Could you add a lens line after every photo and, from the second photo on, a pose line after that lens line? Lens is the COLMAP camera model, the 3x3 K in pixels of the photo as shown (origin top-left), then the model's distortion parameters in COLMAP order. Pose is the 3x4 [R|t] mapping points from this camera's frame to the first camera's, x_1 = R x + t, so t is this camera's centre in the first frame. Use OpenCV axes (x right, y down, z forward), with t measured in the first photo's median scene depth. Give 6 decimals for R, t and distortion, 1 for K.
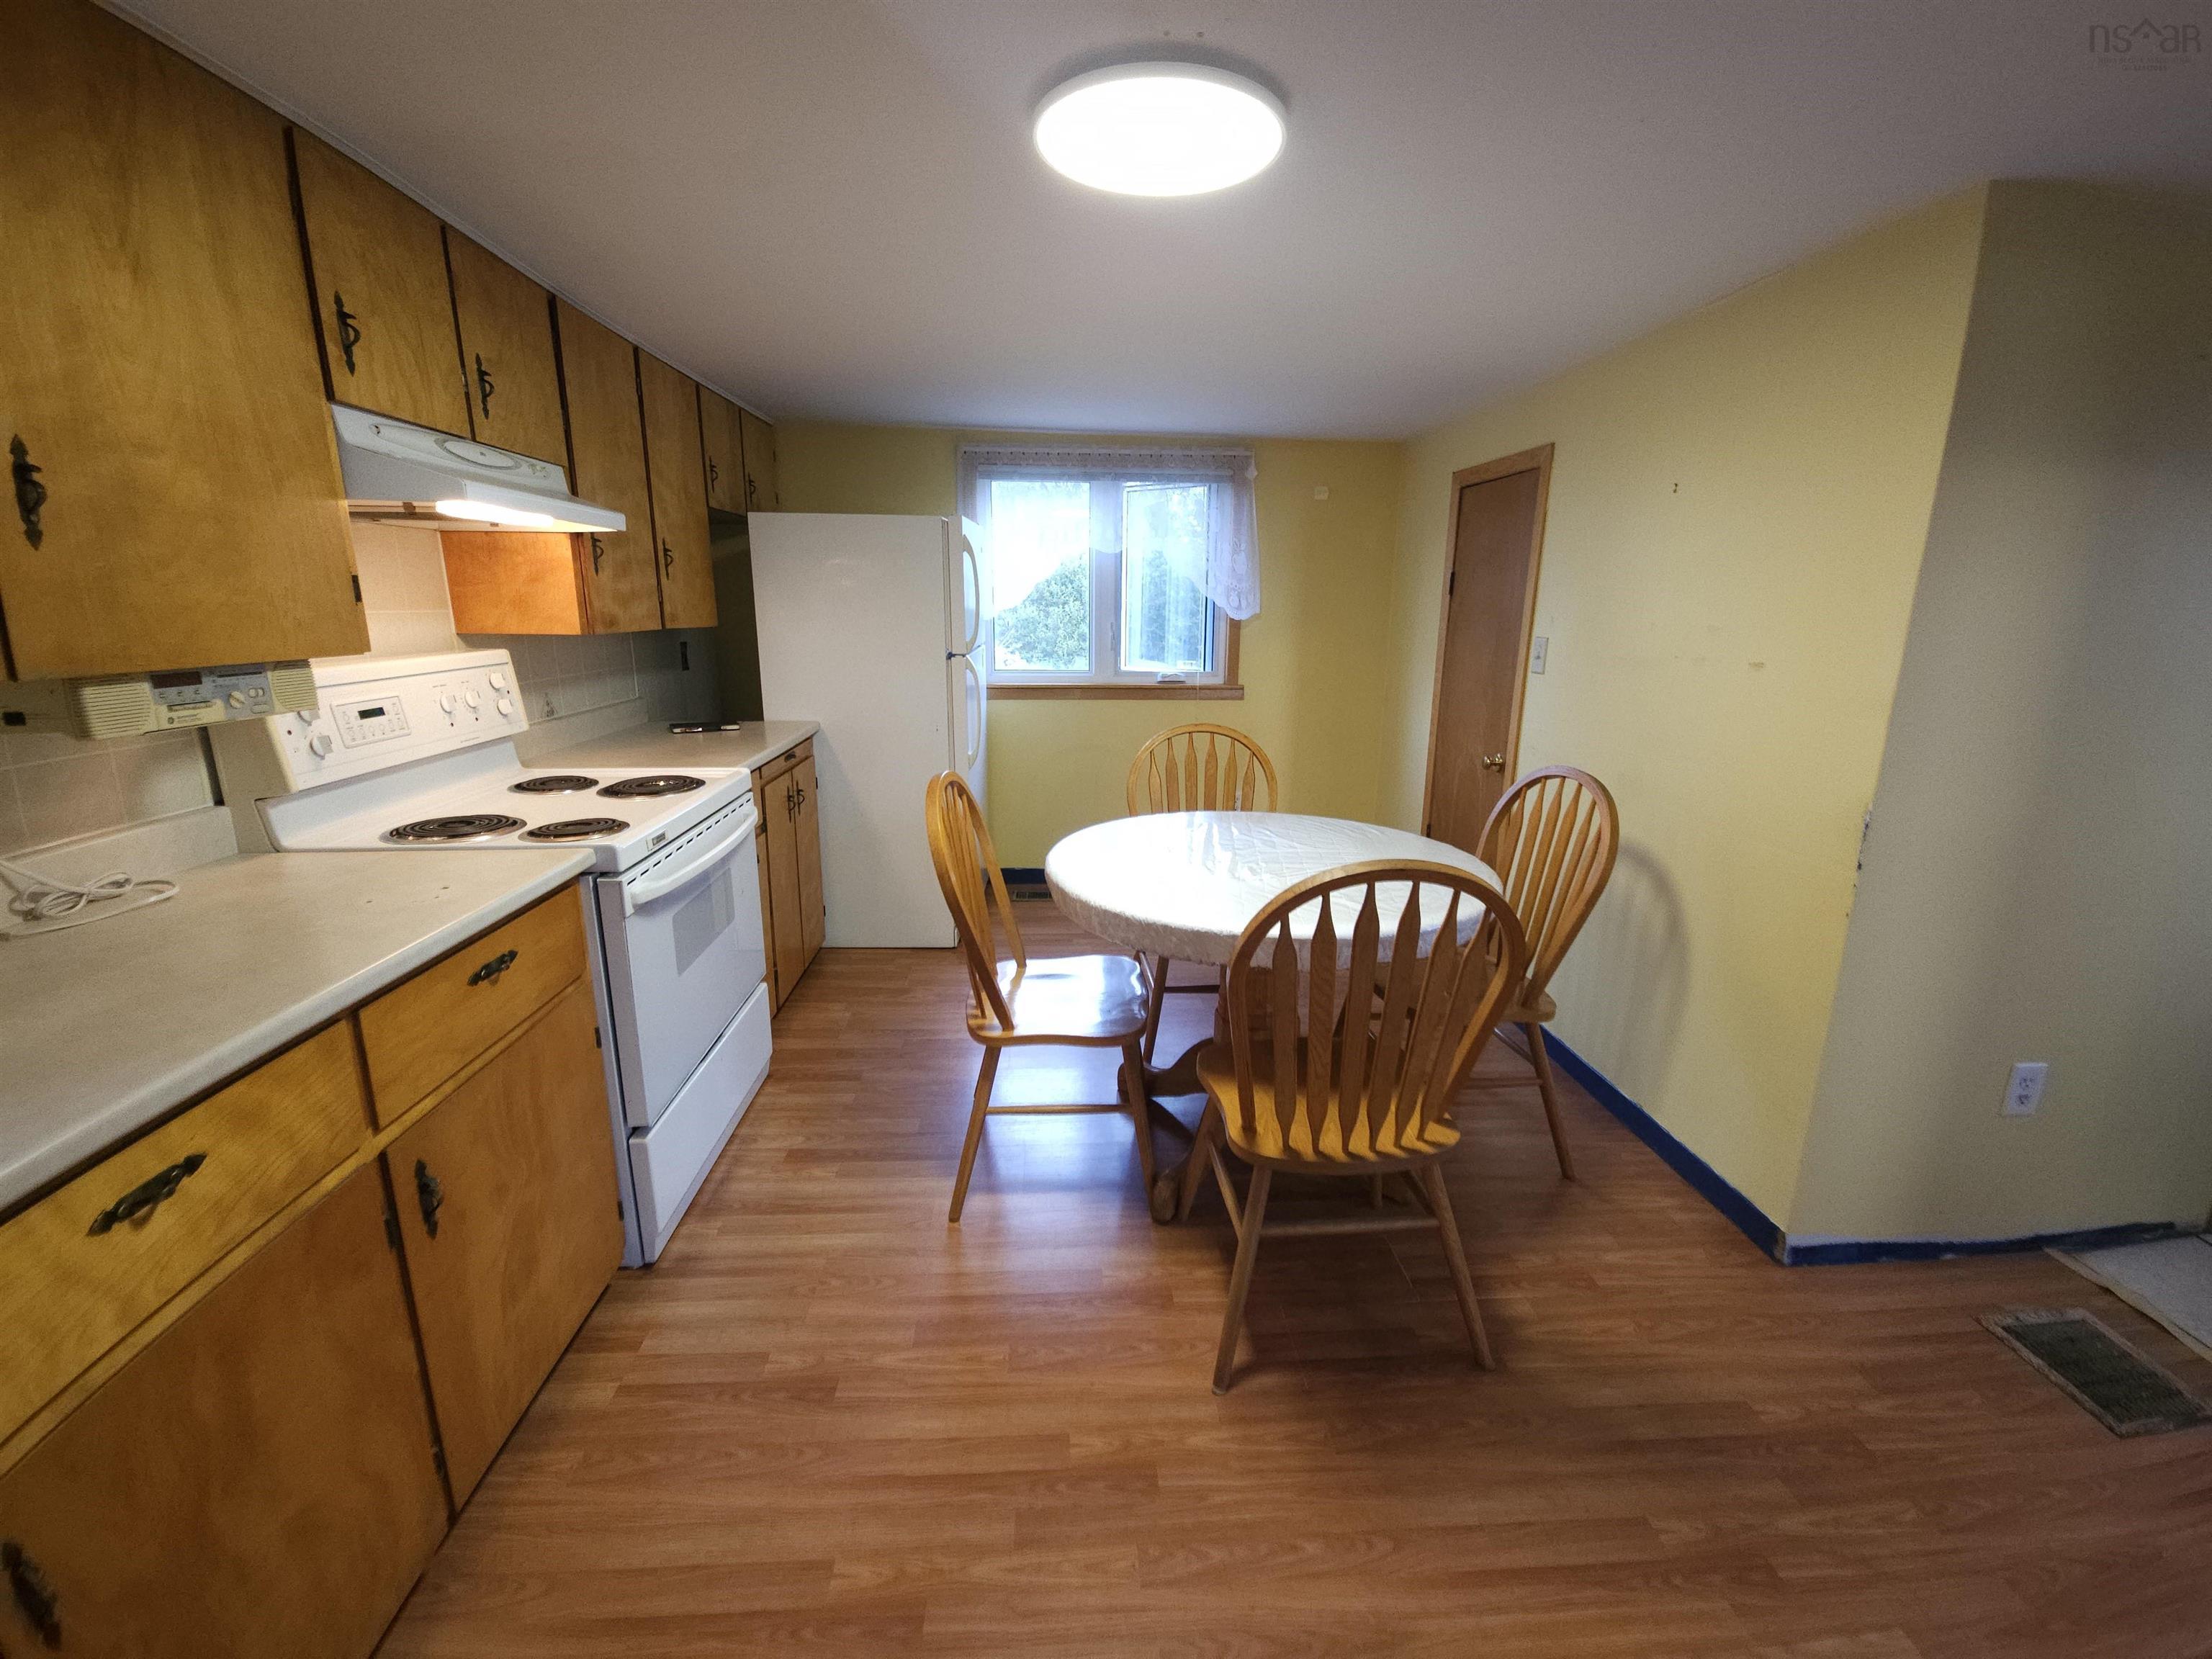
lens RADIAL K [[881.7, 0, 1100.8], [0, 881.7, 814.9], [0, 0, 1]] dist [0.000331, -0.000125]
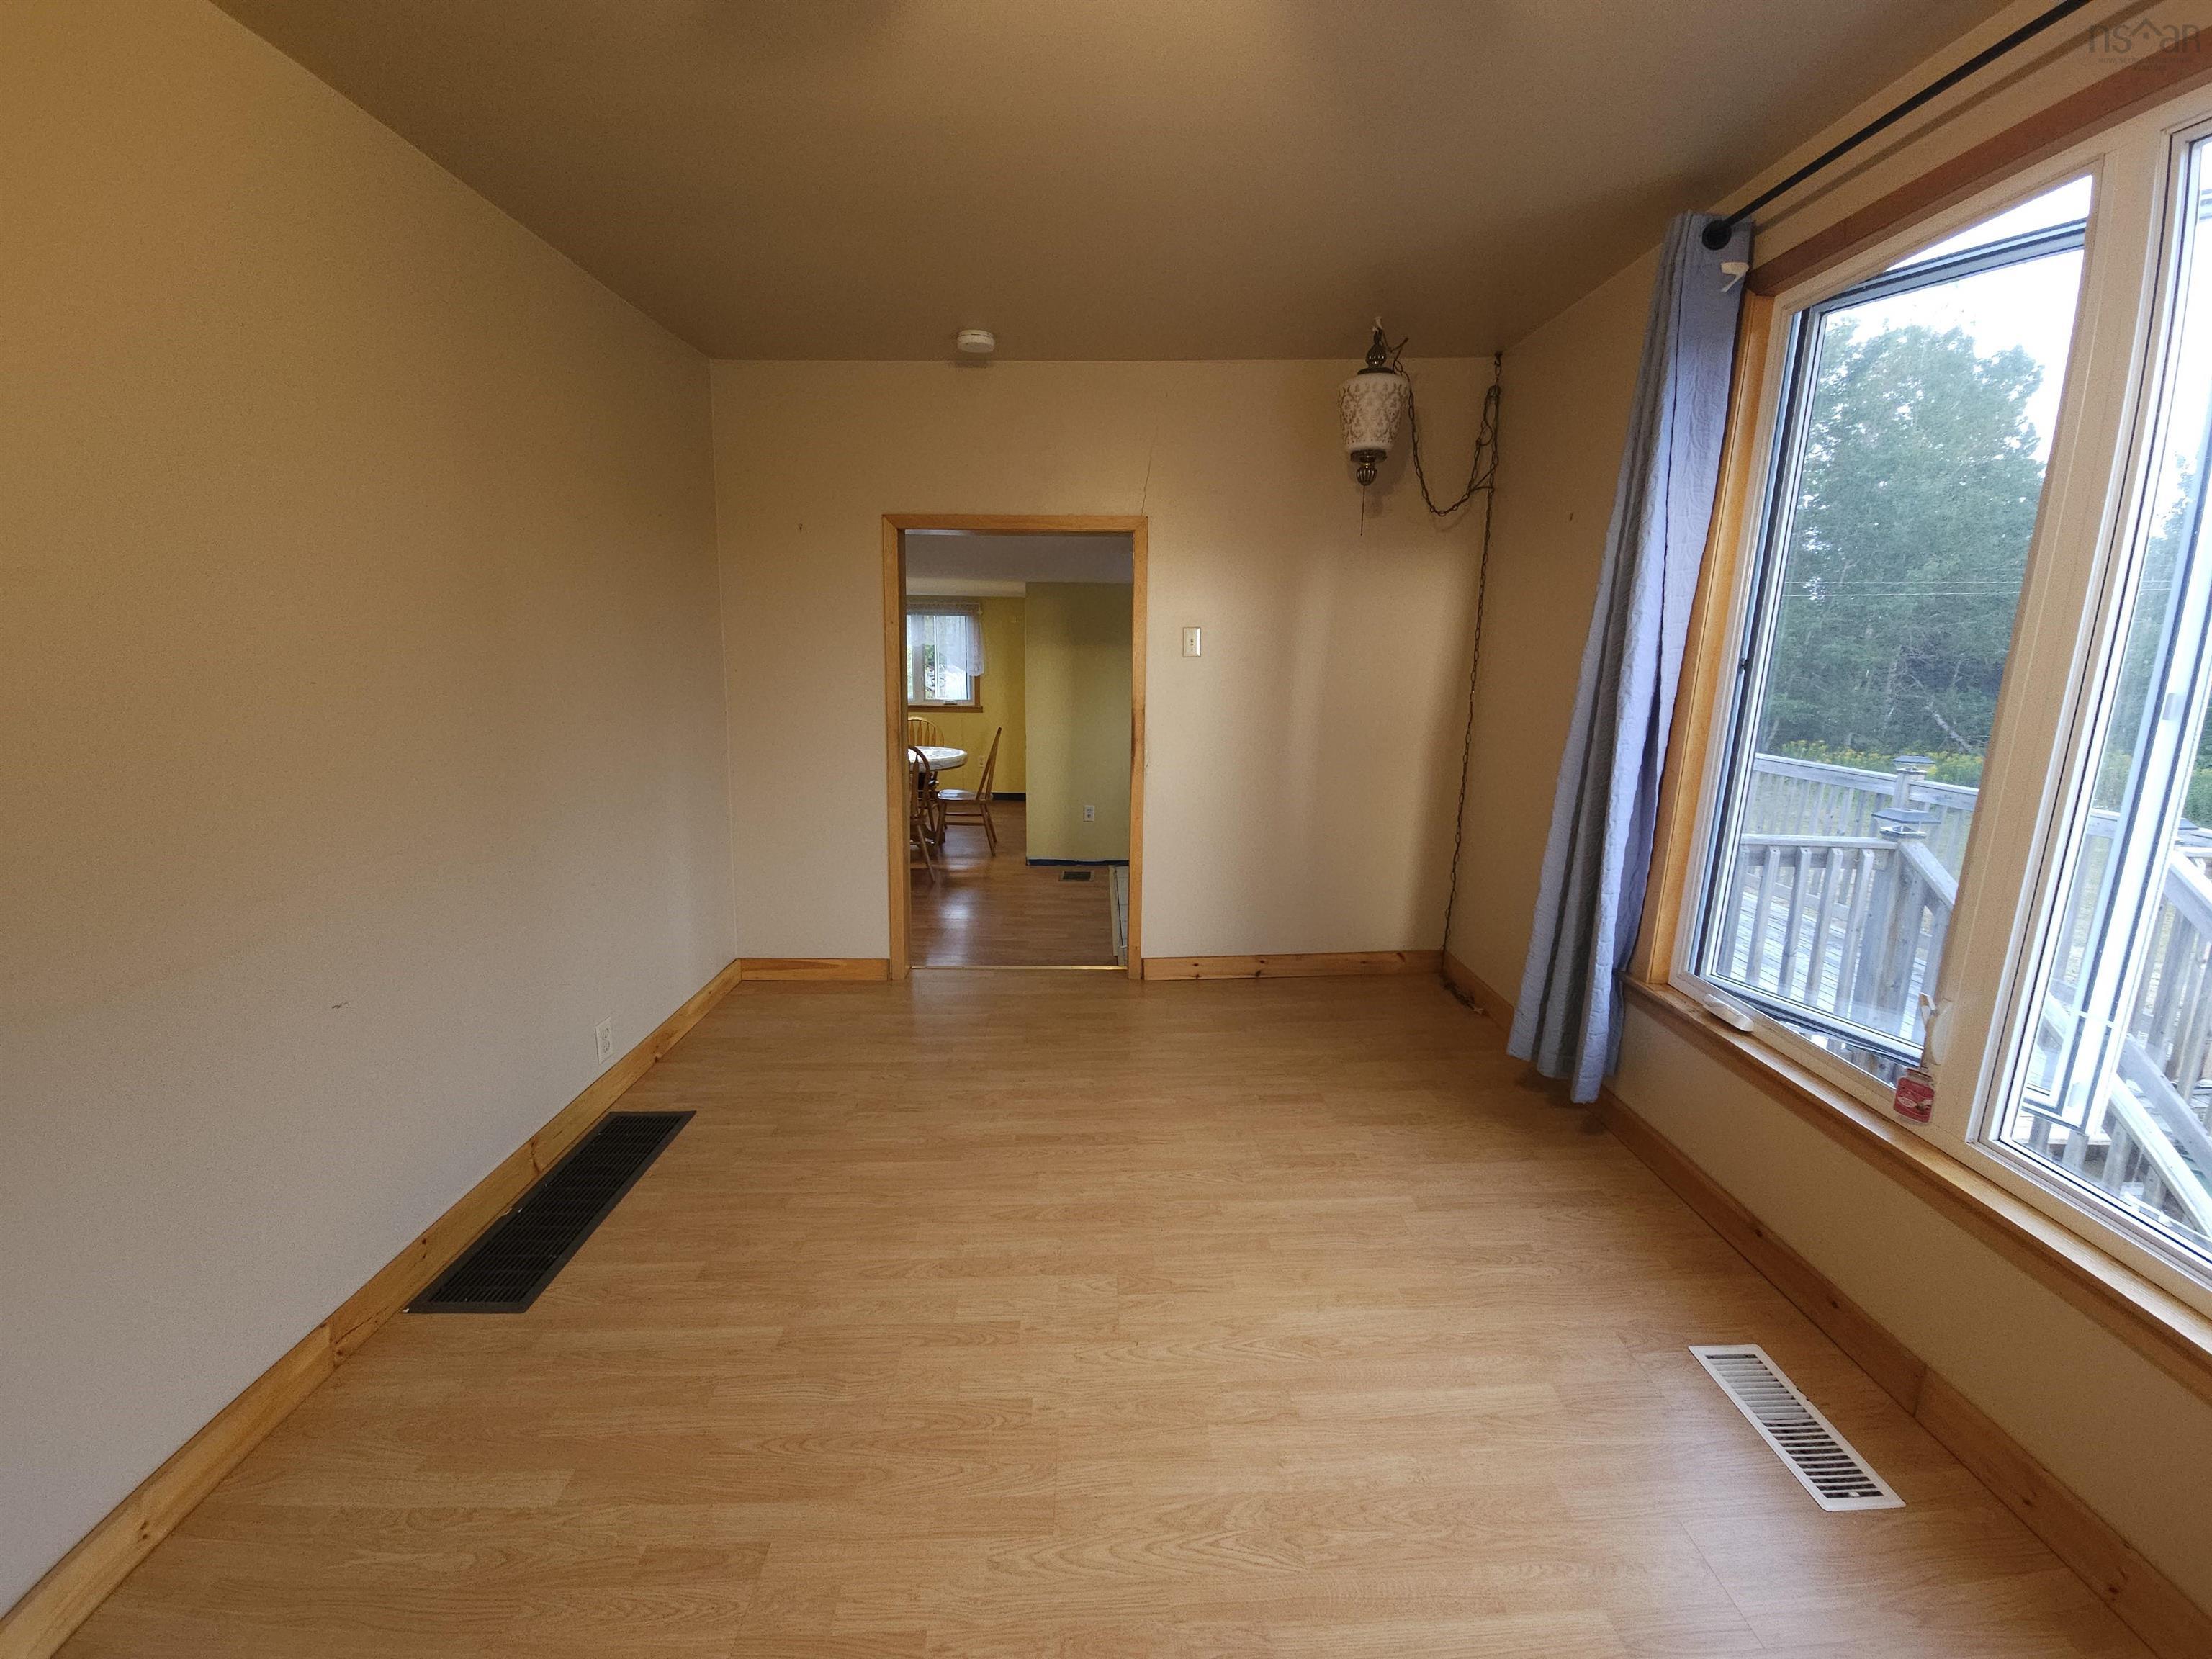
lens RADIAL K [[903.9, 0, 1106.0], [0, 903.9, 813.9], [0, 0, 1]] dist [0.014204, -0.011623]
pose [[0.998374, 0.023059, -0.052127, 1.067623], [-0.026429, 0.997541, -0.064915, 0.464313], [0.050502, 0.066187, 0.996528, -2.164909]]
